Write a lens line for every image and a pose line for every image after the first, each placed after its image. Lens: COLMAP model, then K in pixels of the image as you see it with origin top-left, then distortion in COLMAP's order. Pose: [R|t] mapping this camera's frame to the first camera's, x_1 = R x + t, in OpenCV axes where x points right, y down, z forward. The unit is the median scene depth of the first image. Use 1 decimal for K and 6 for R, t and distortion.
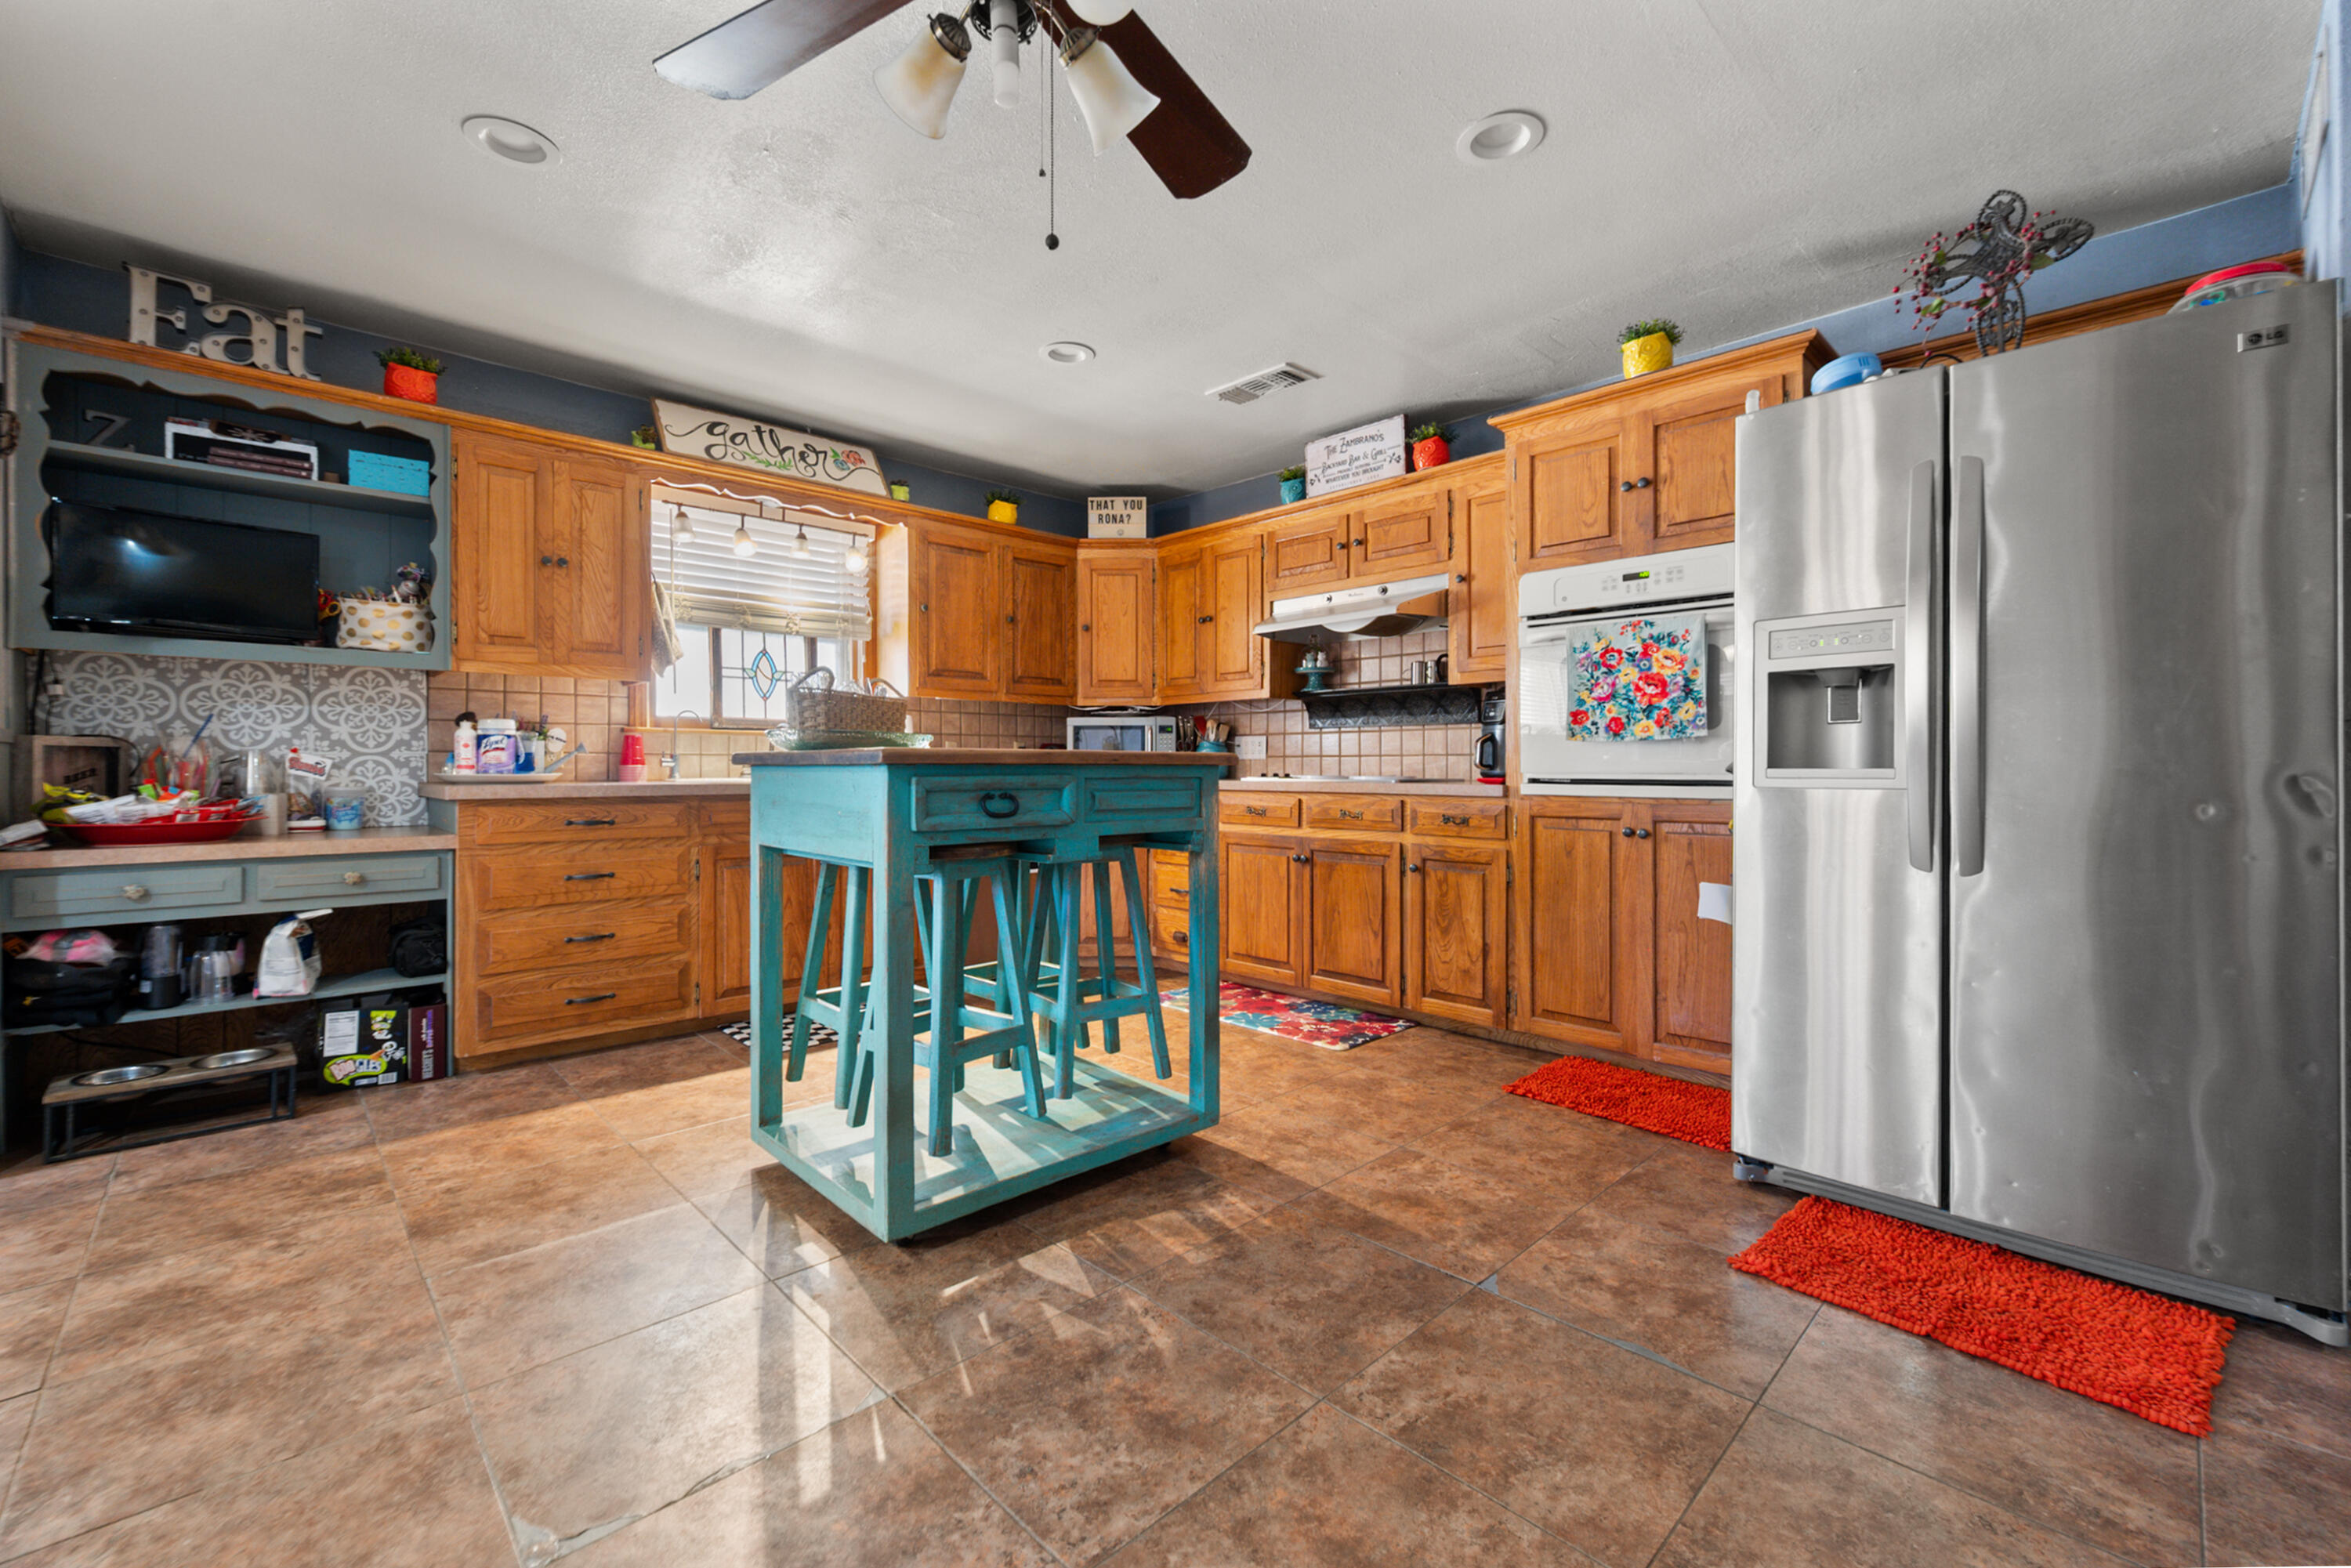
lens RADIAL K [[953.8, 0, 1182.8], [0, 953.8, 782.4], [0, 0, 1]] dist [0.000034, -0.001127]
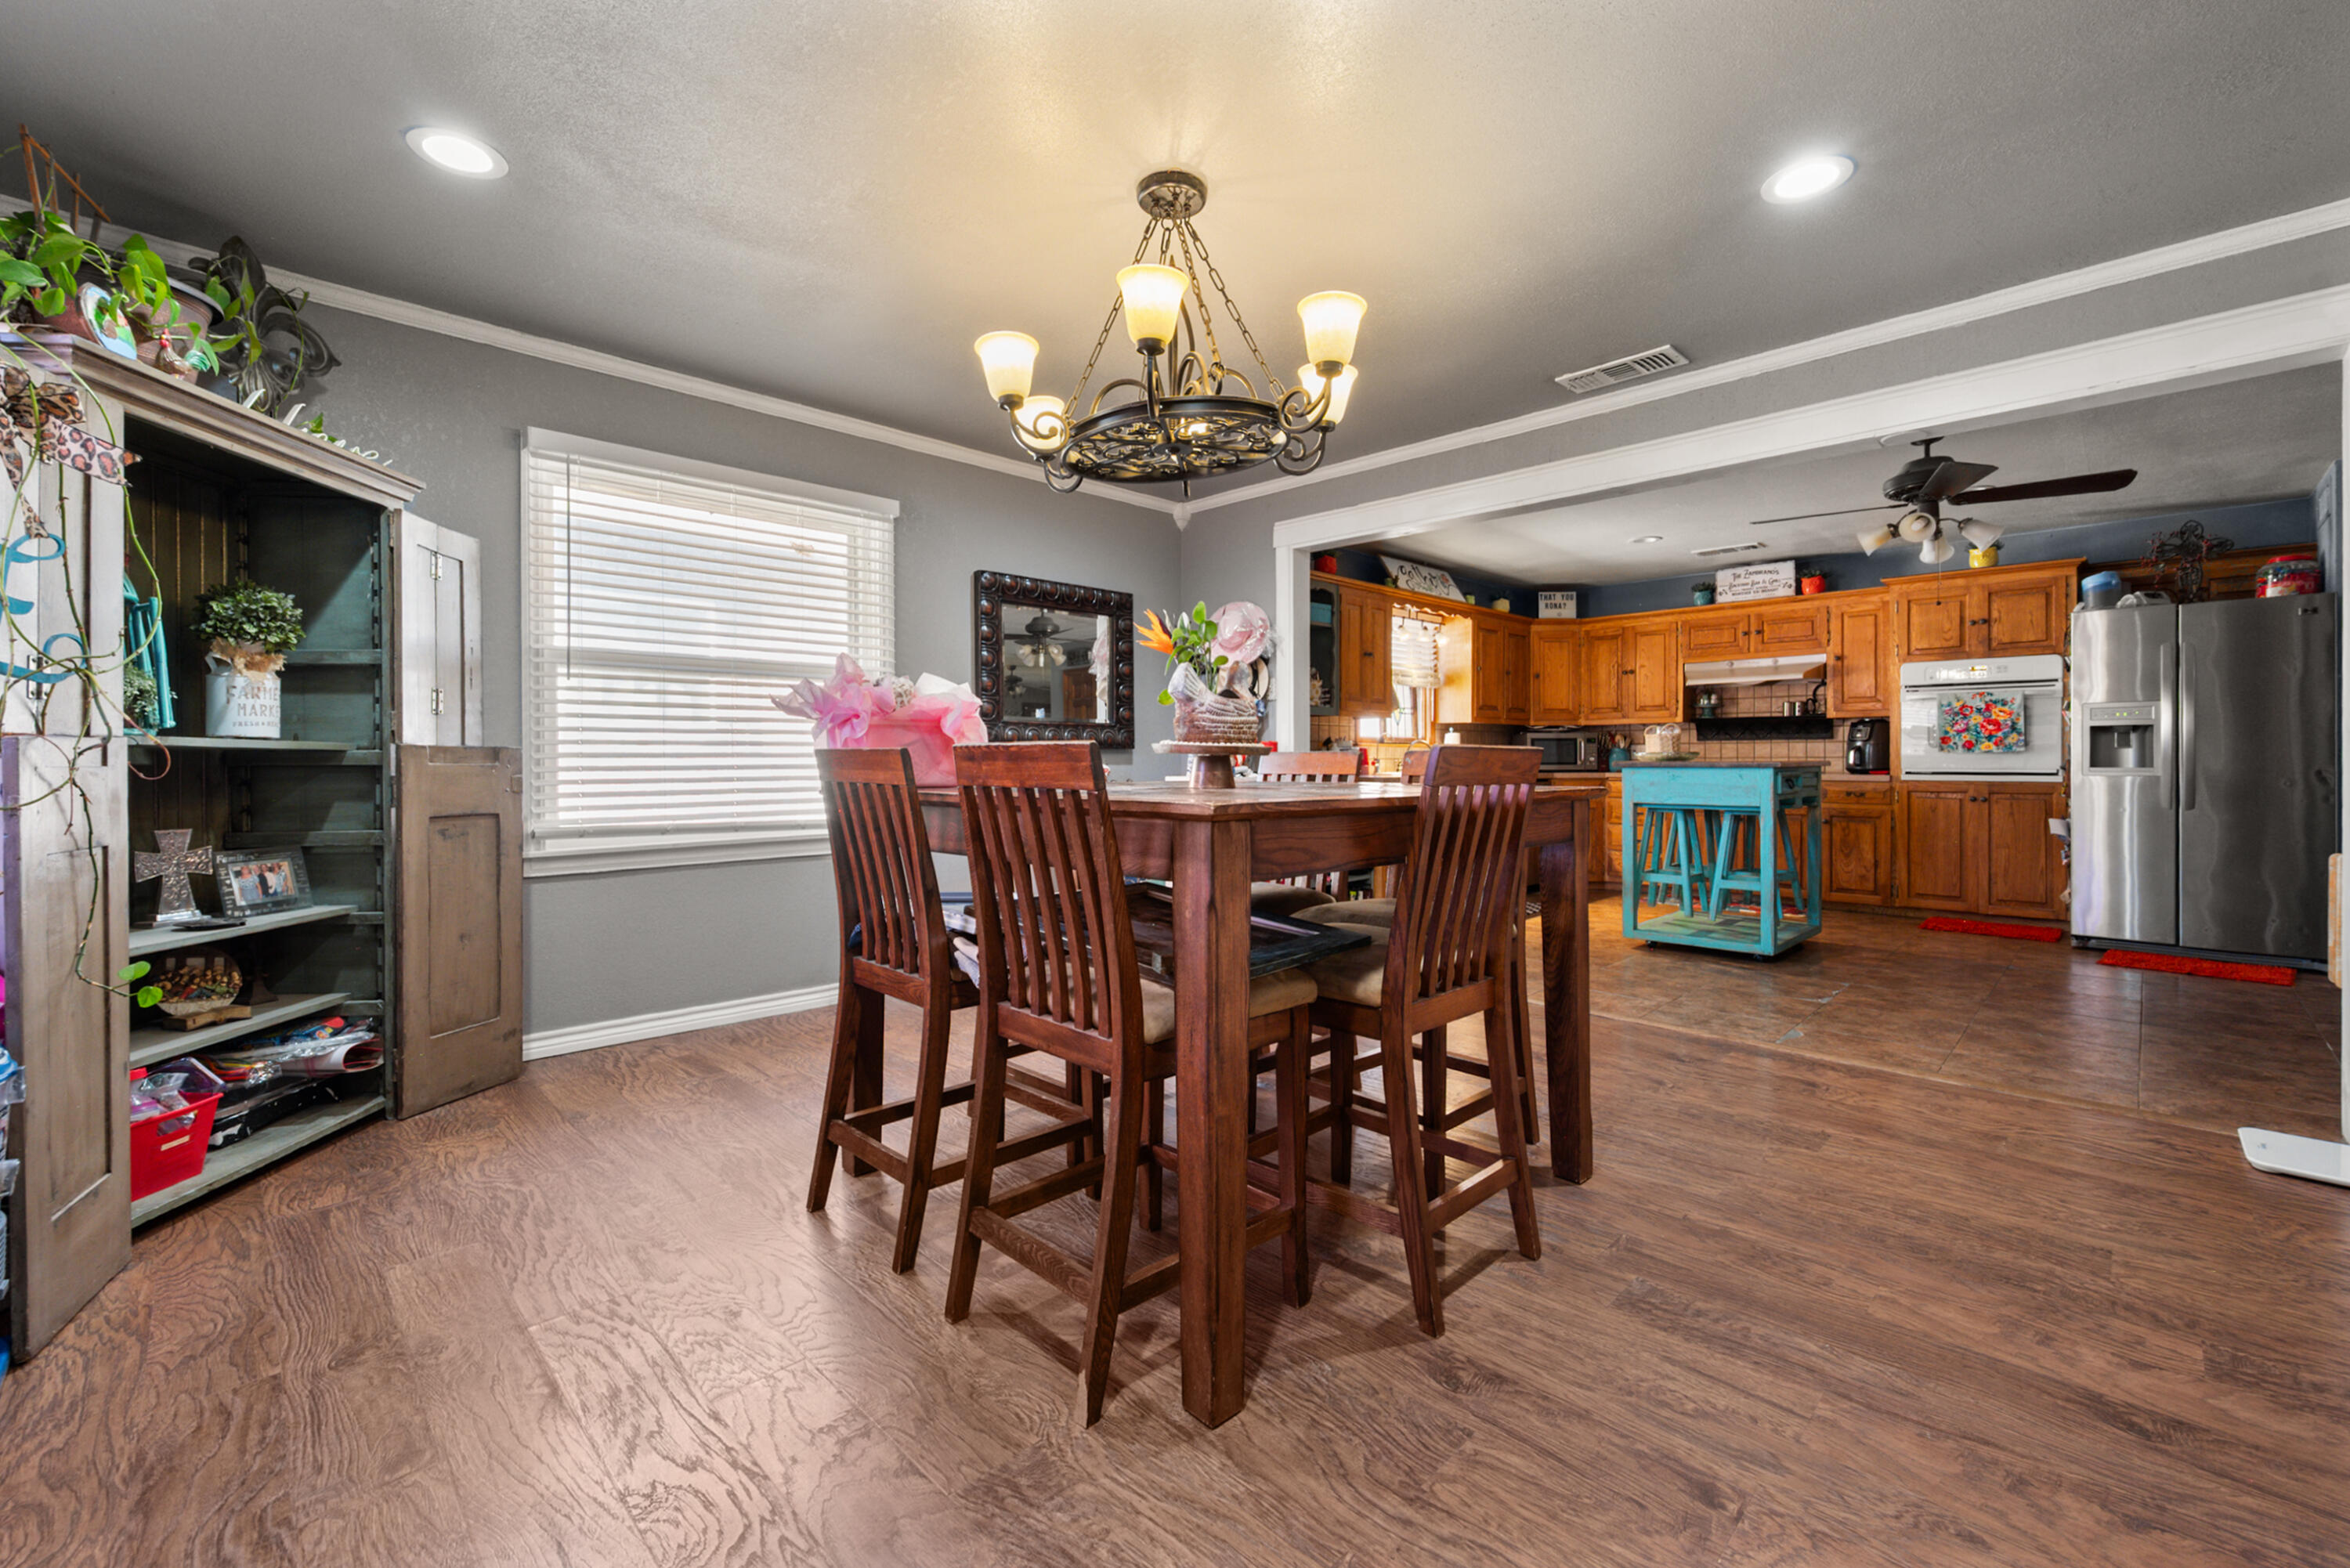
lens RADIAL K [[953.3, 0, 1195.5], [0, 953.3, 773.1], [0, 0, 1]] dist [0.000034, -0.001127]
pose [[0.999963, -0.001882, 0.008414, -1.061770], [0.001906, 0.999994, -0.002823, 0.001606], [-0.008409, 0.002839, 0.999961, -0.874281]]
